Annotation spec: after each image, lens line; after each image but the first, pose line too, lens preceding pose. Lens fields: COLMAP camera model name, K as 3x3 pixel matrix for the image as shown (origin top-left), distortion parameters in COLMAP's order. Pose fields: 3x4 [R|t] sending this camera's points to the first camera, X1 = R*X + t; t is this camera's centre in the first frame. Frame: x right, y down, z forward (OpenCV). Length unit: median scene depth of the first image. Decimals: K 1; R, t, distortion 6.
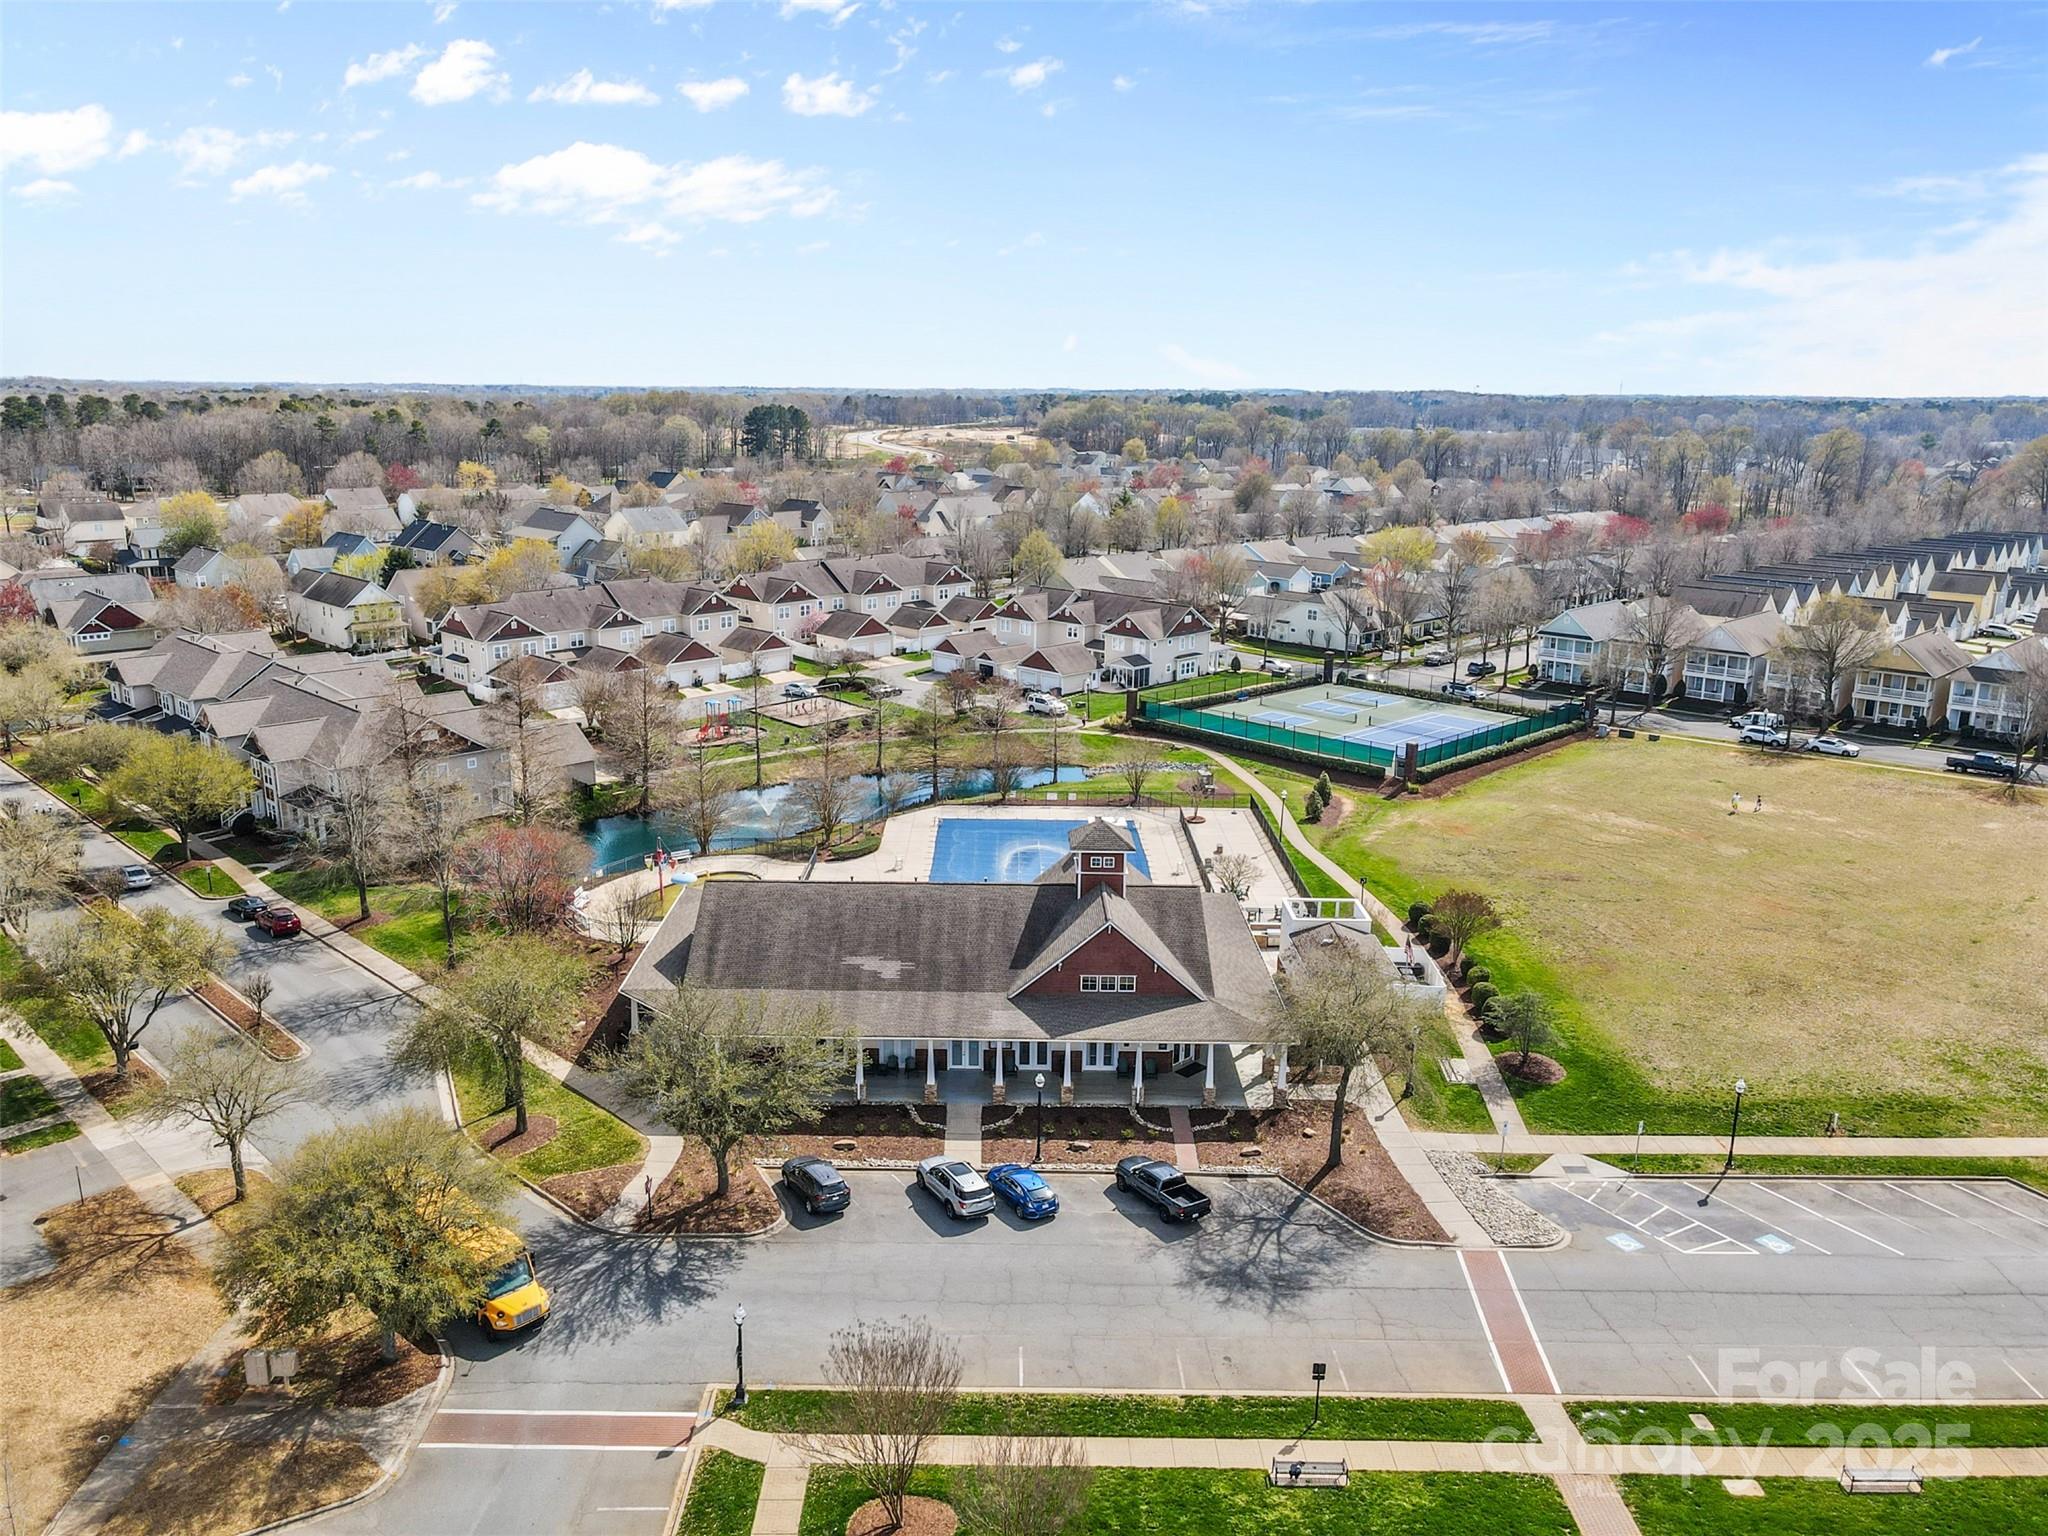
lens RADIAL K [[1487.5, 0, 1017.5], [0, 1487.5, 769.5], [0, 0, 1]] dist [0.006337, 0.012484]
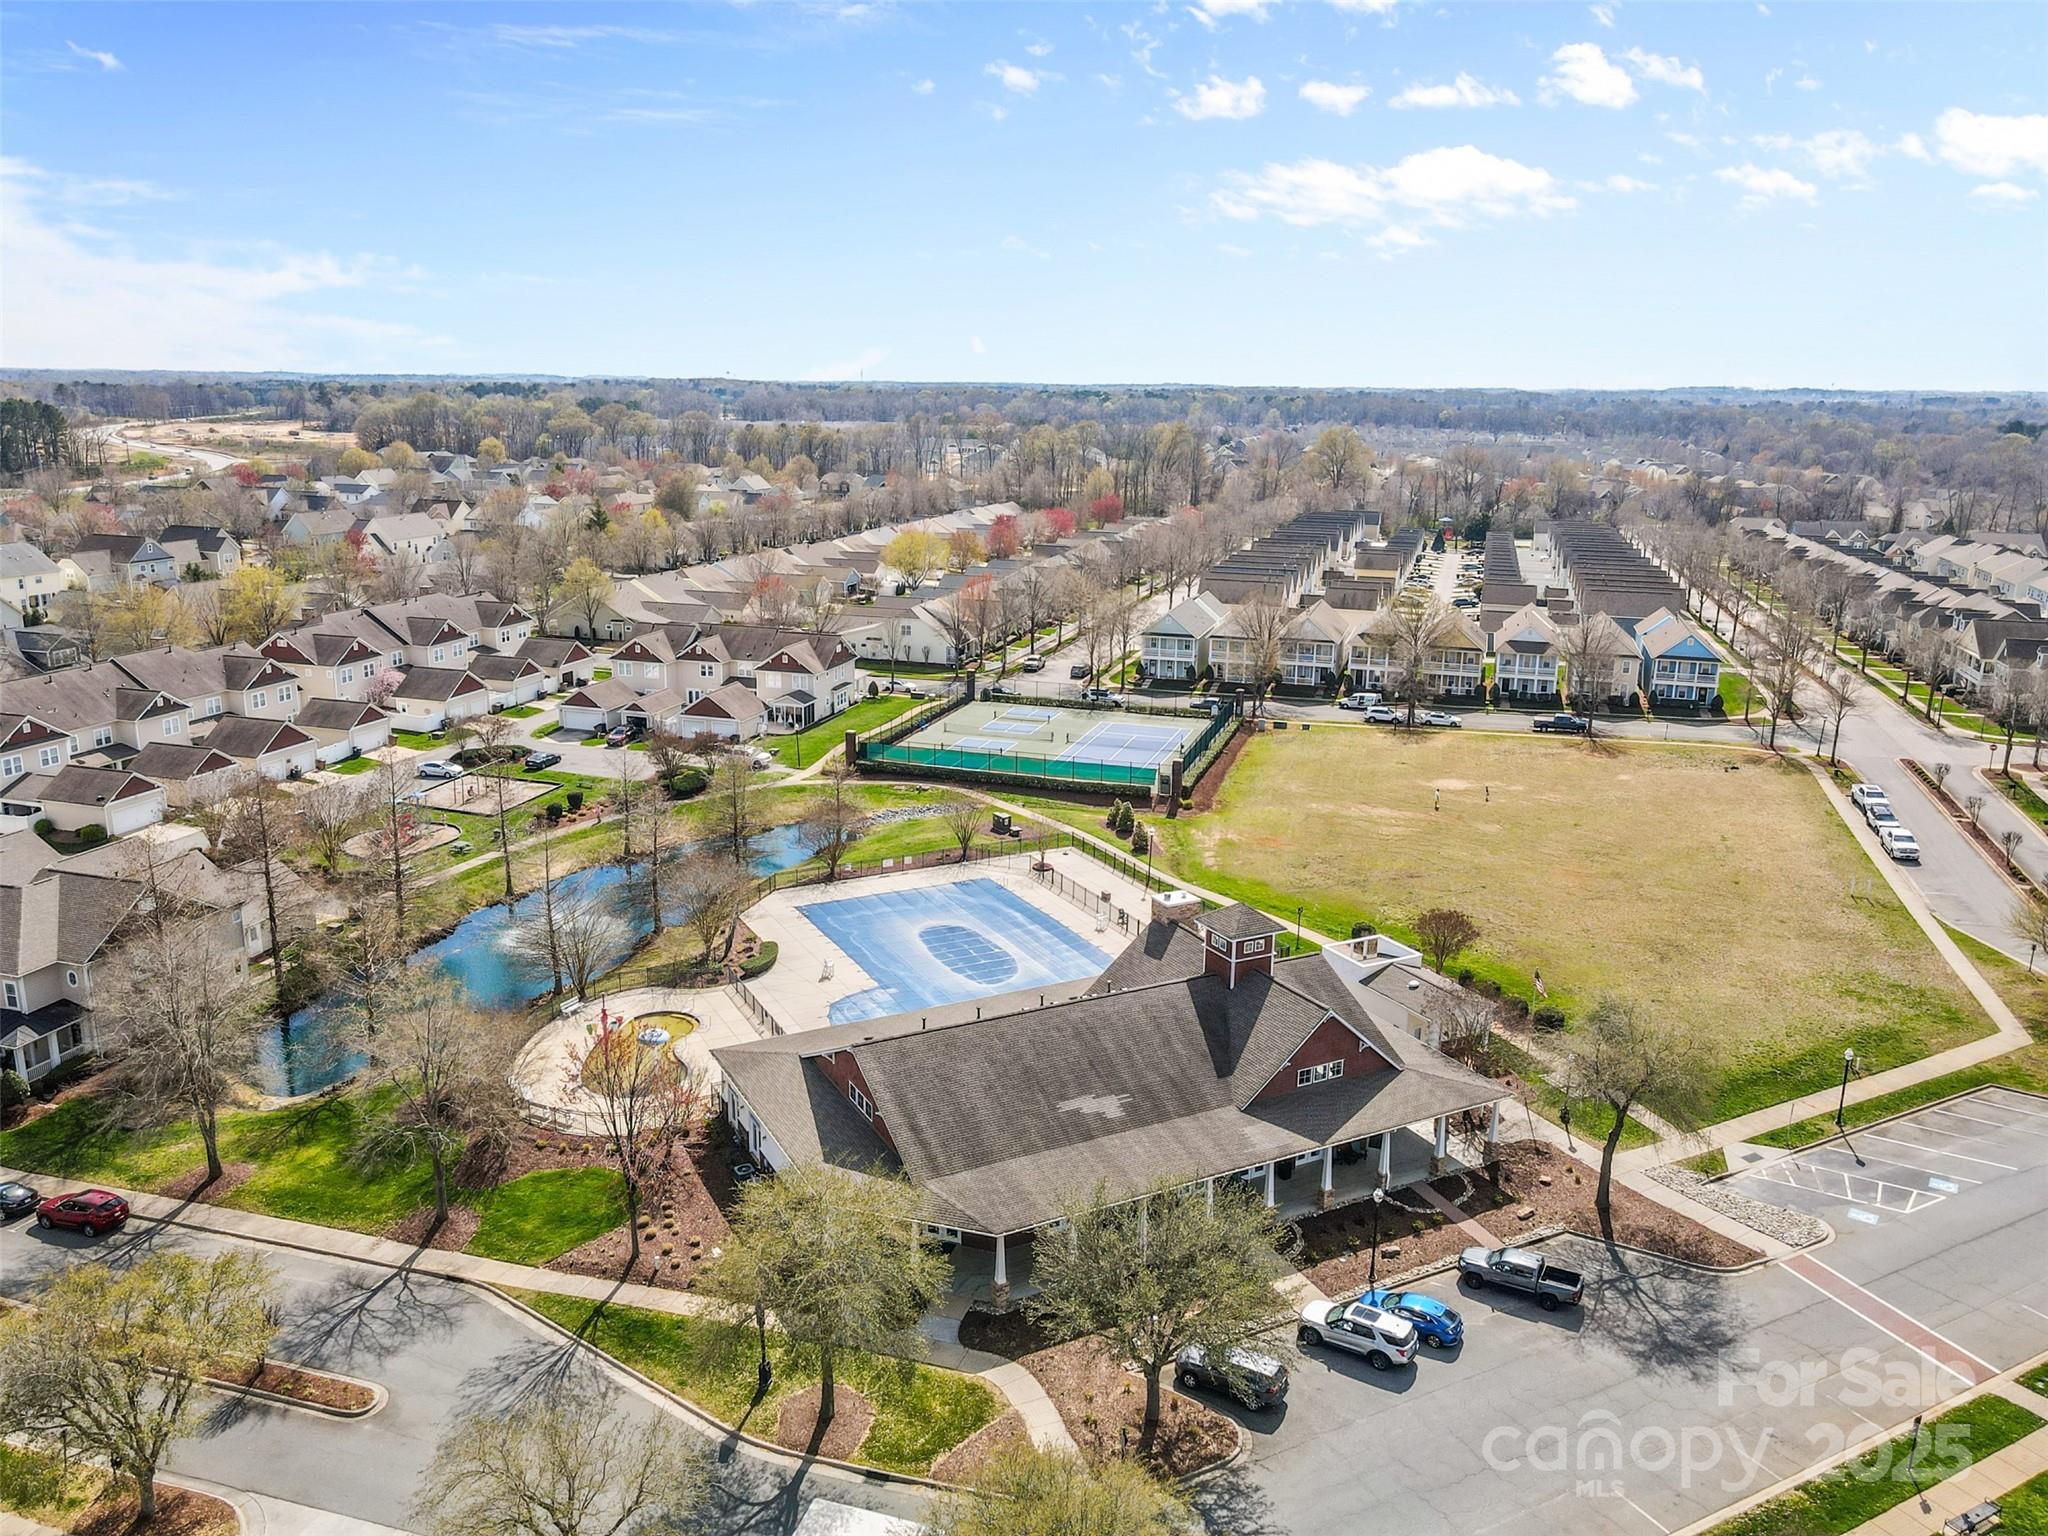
lens RADIAL K [[1487.5, 0, 1014.0], [0, 1487.5, 760.4], [0, 0, 1]] dist [0.006337, 0.012484]
pose [[0.888985, -0.112522, 0.443898, -0.229567], [0.110819, 0.993391, 0.029876, -0.047607], [-0.444326, 0.022633, 0.895579, 0.098237]]
